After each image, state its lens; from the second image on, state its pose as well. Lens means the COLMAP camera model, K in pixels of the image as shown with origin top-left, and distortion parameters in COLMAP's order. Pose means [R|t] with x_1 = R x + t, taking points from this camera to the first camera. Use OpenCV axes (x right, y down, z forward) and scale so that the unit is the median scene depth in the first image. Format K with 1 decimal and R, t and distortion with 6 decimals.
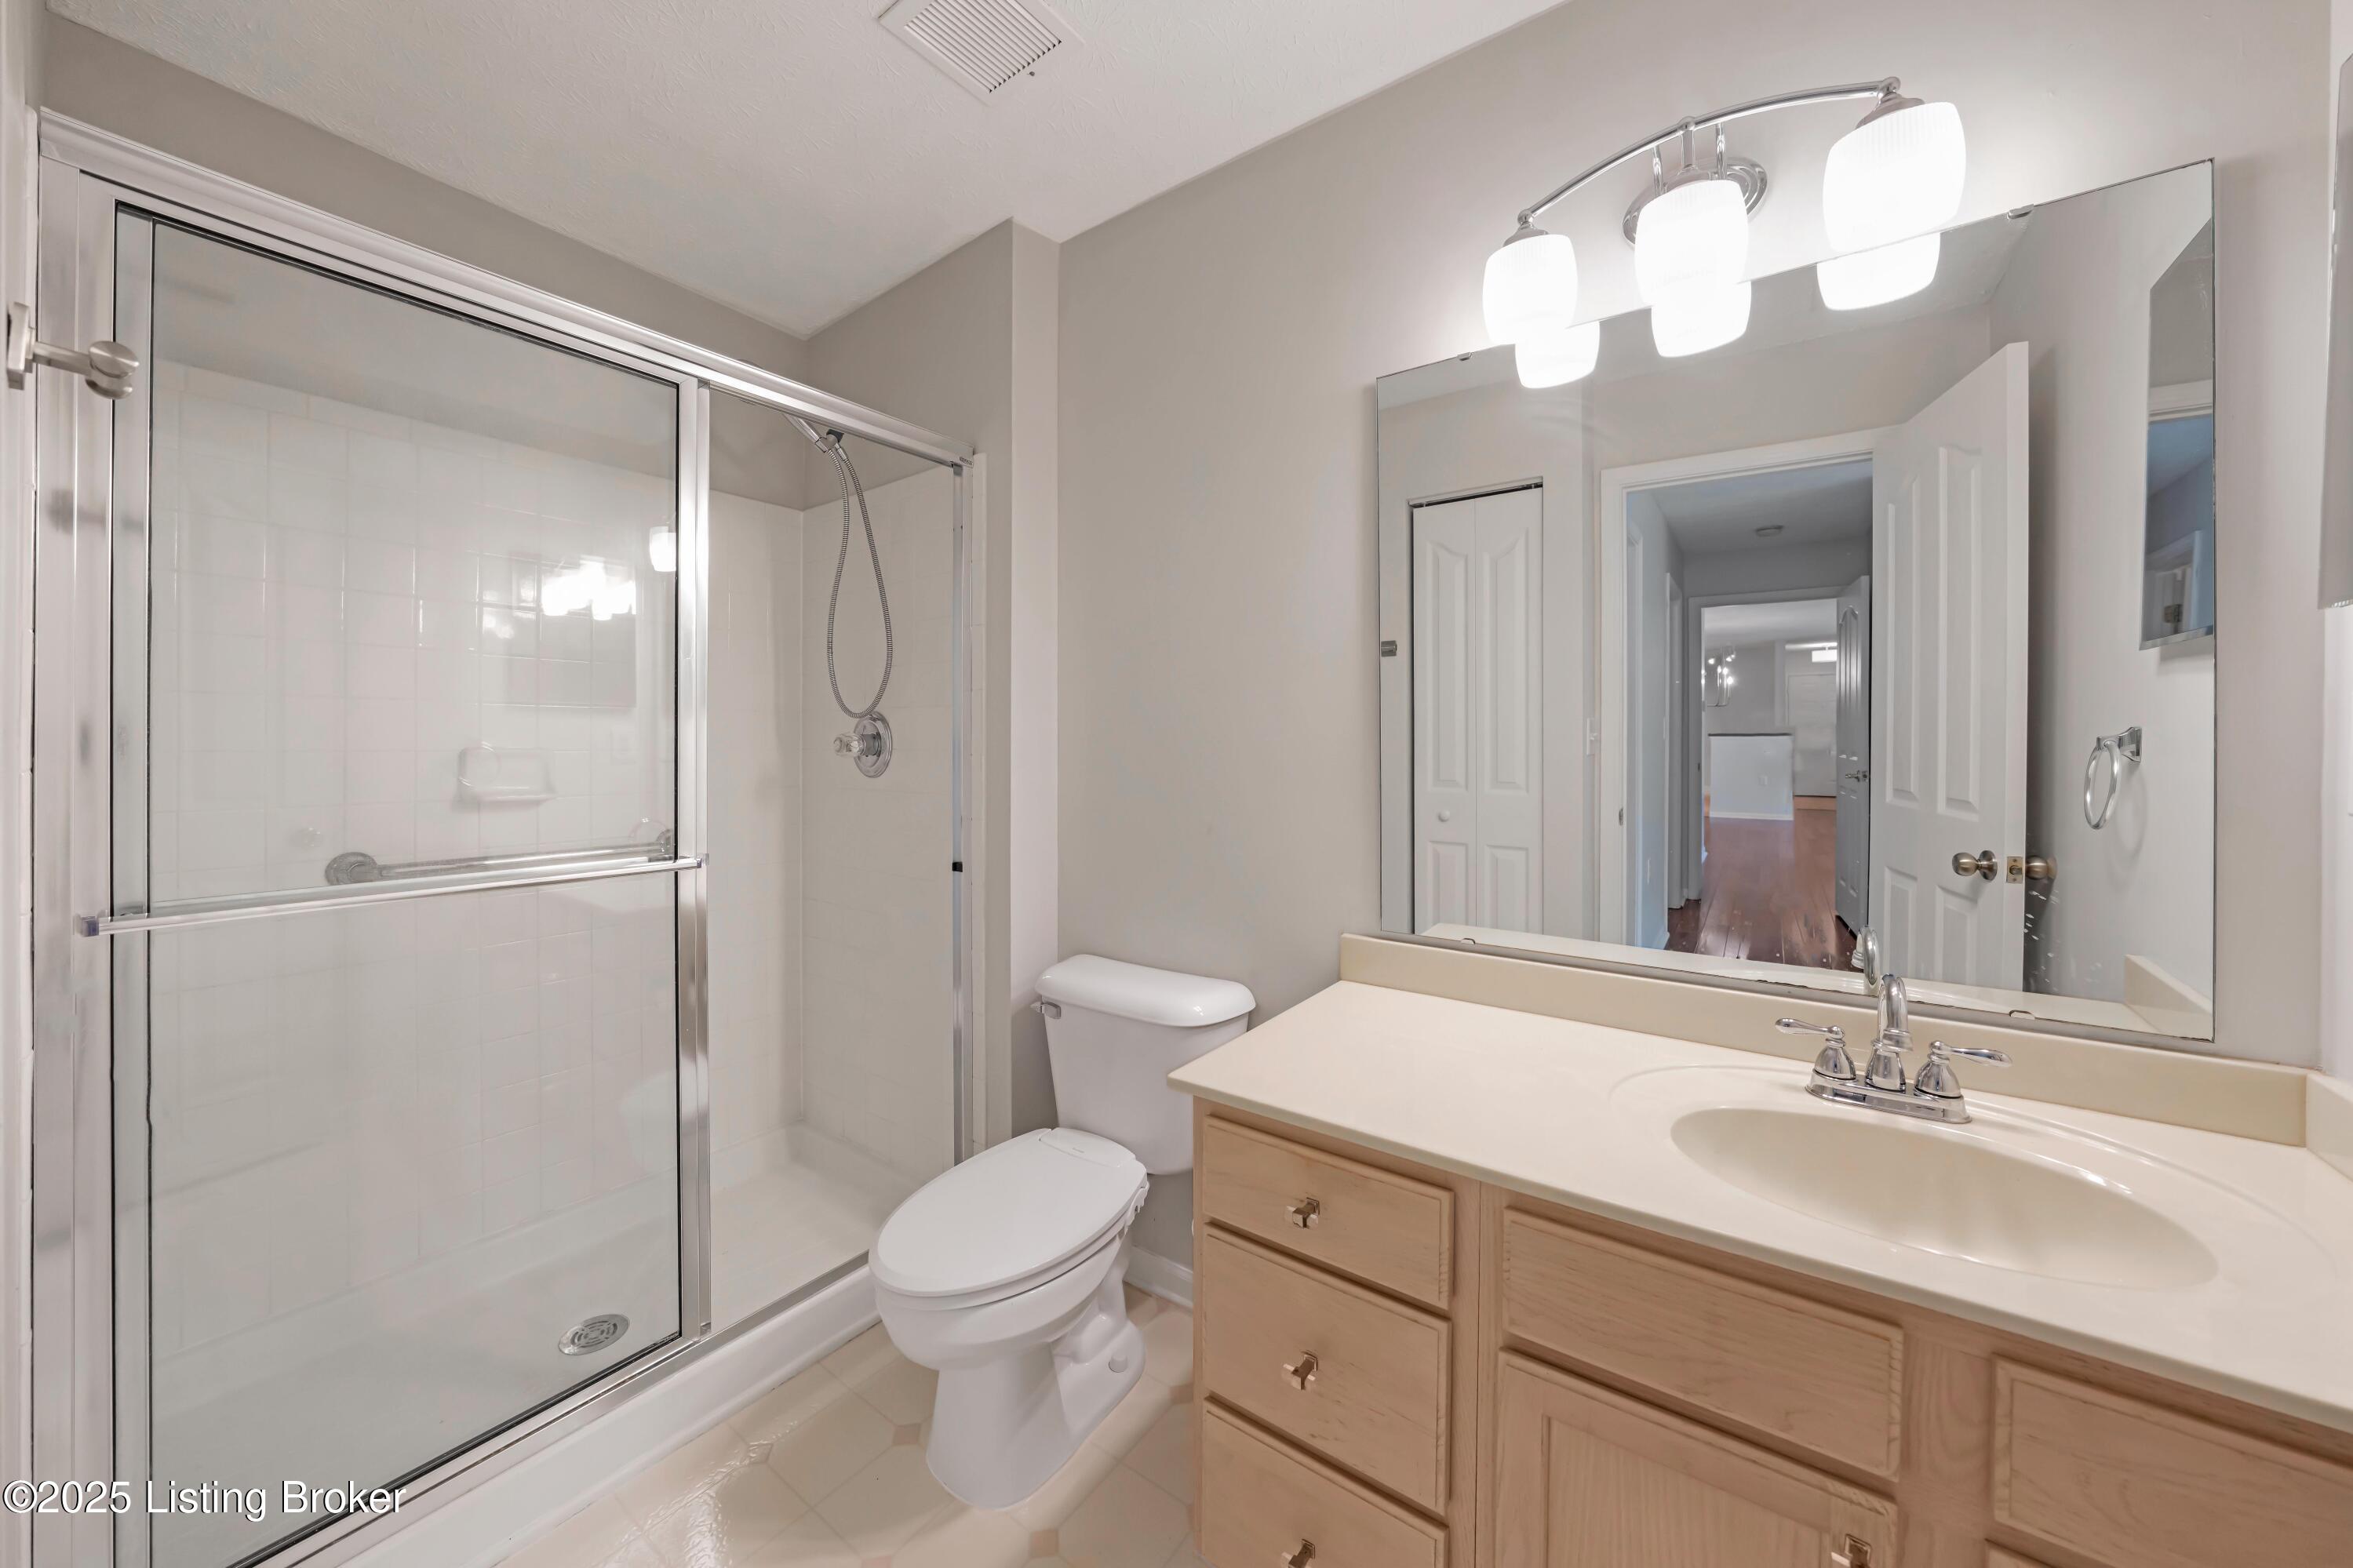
lens RADIAL K [[816.3, 0, 1175.6], [0, 816.3, 762.6], [0, 0, 1]] dist [-0.010765, 0.000254]
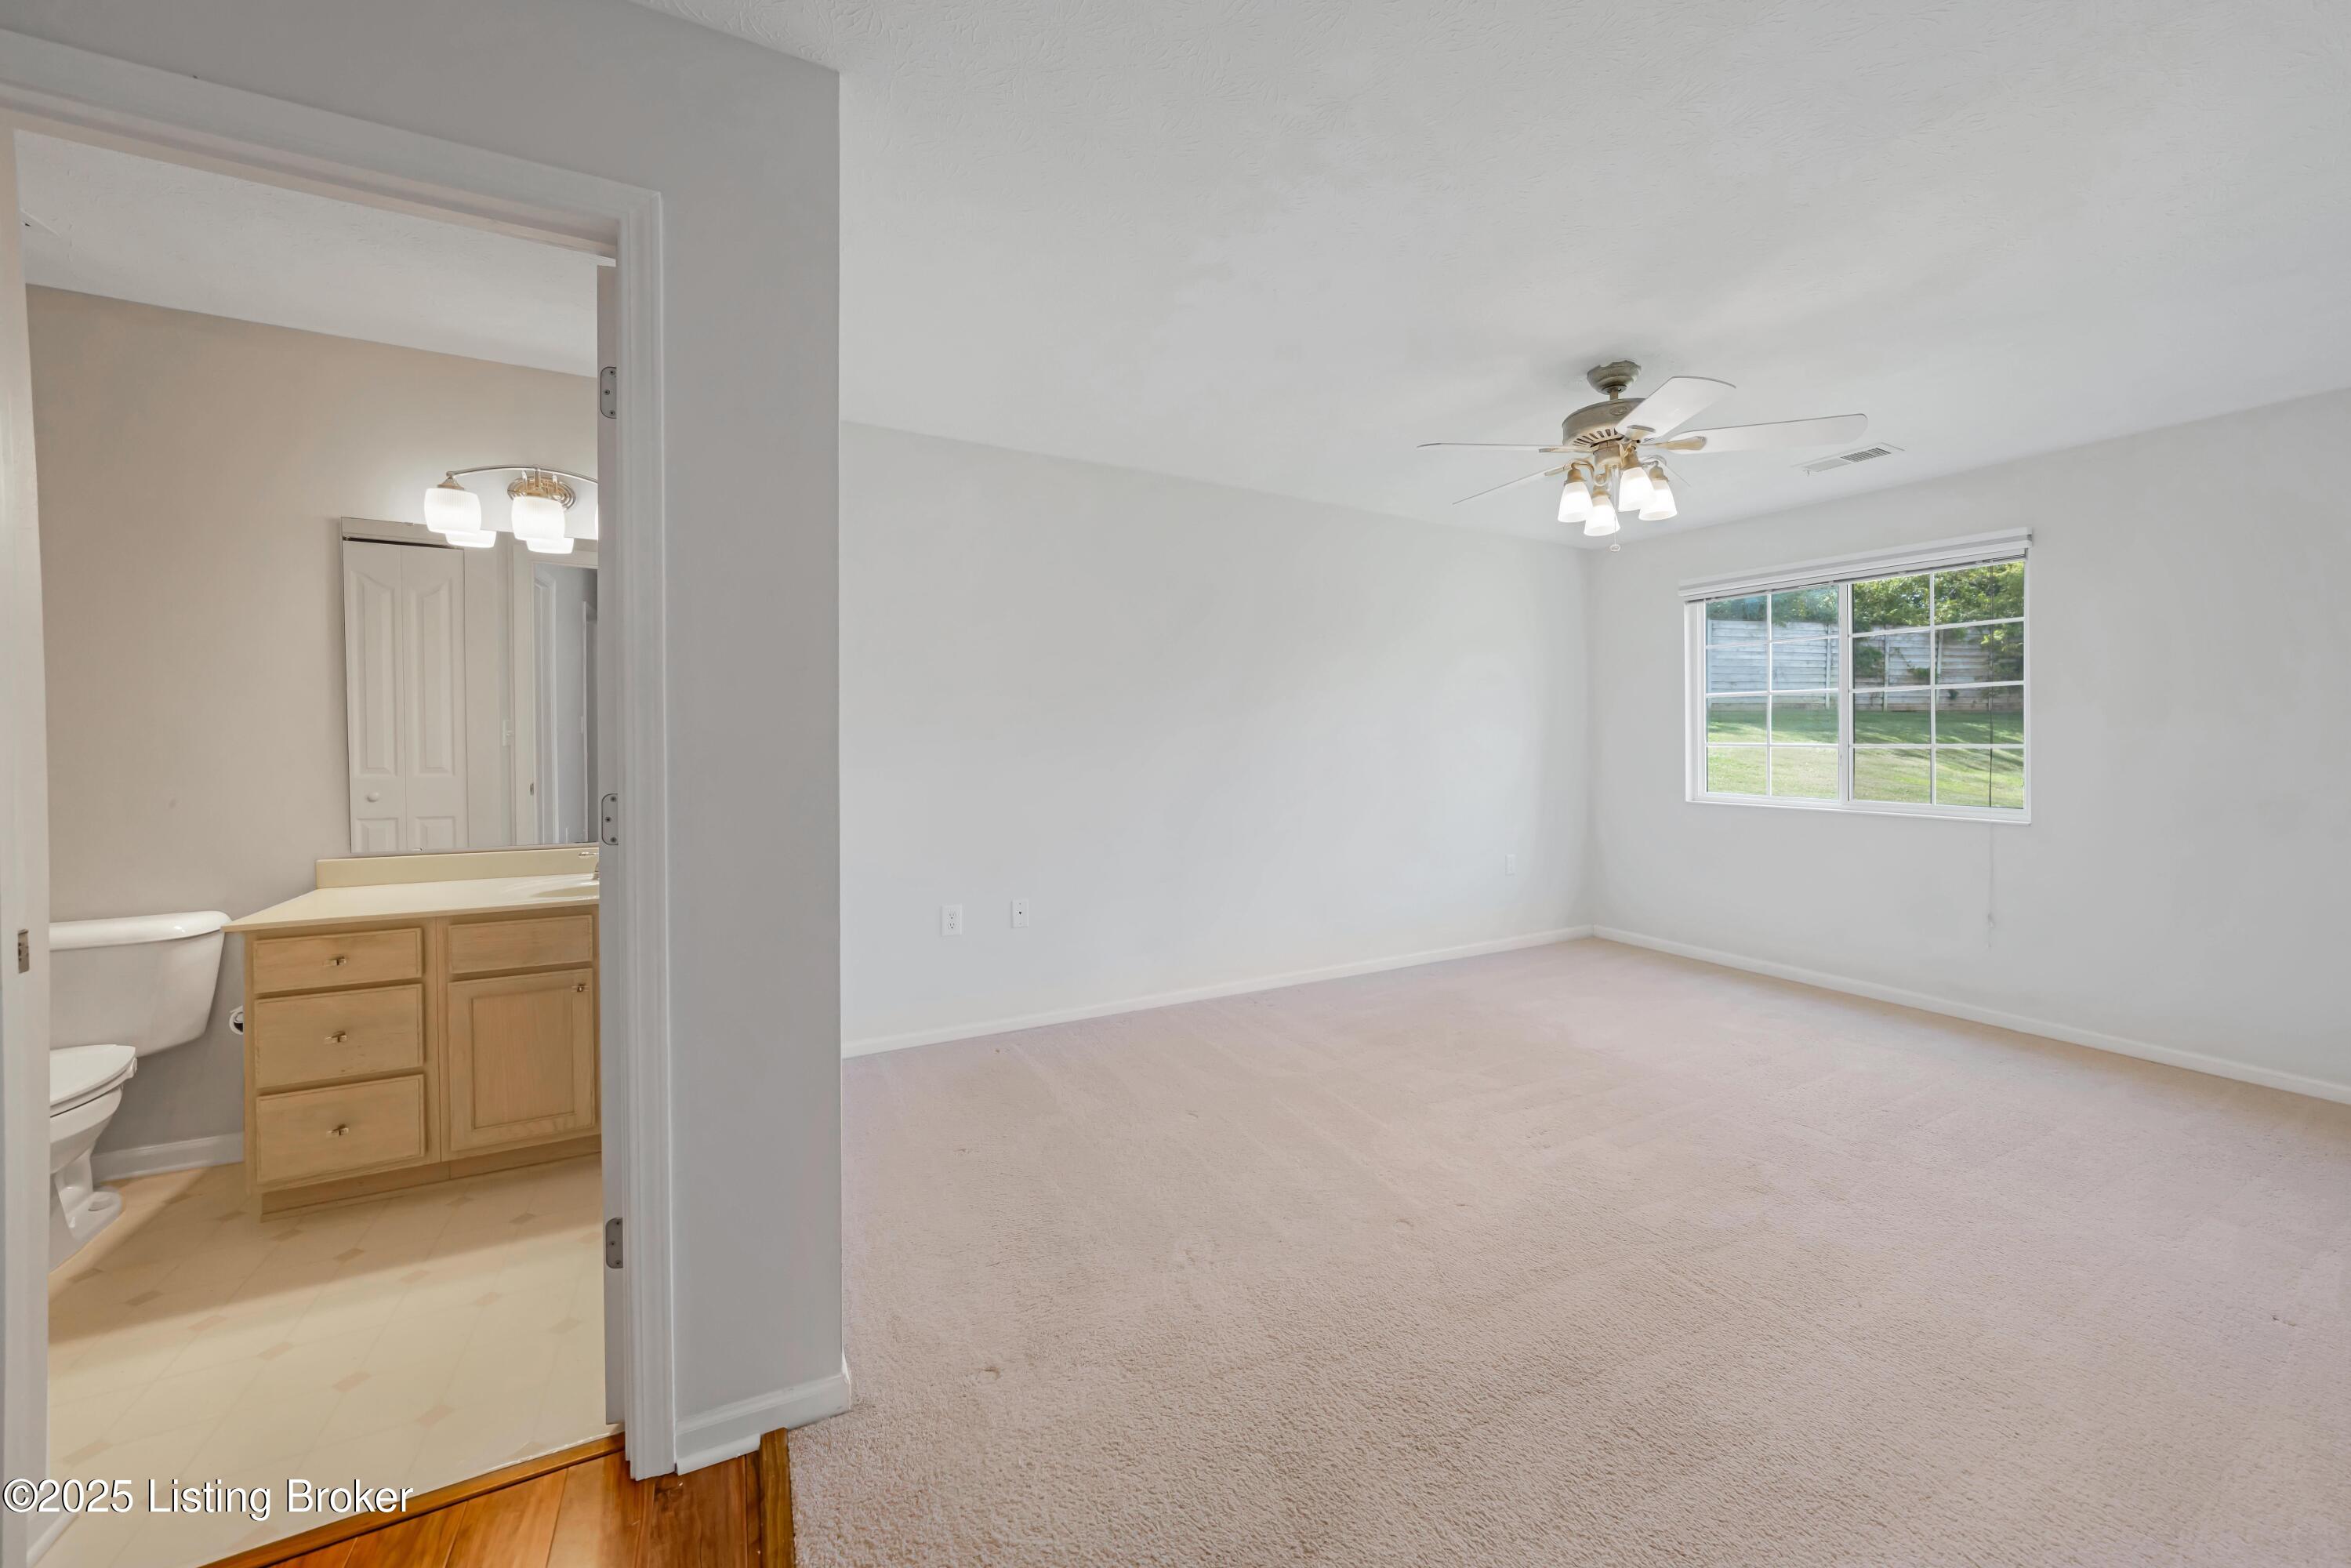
lens RADIAL K [[815.8, 0, 1152.3], [0, 815.8, 753.6], [0, 0, 1]] dist [-0.010765, 0.000254]
pose [[0.434090, -0.011341, 0.900798, -0.532545], [0.012447, 0.999901, 0.006591, 0.014380], [-0.900783, 0.008351, 0.434188, -1.216869]]
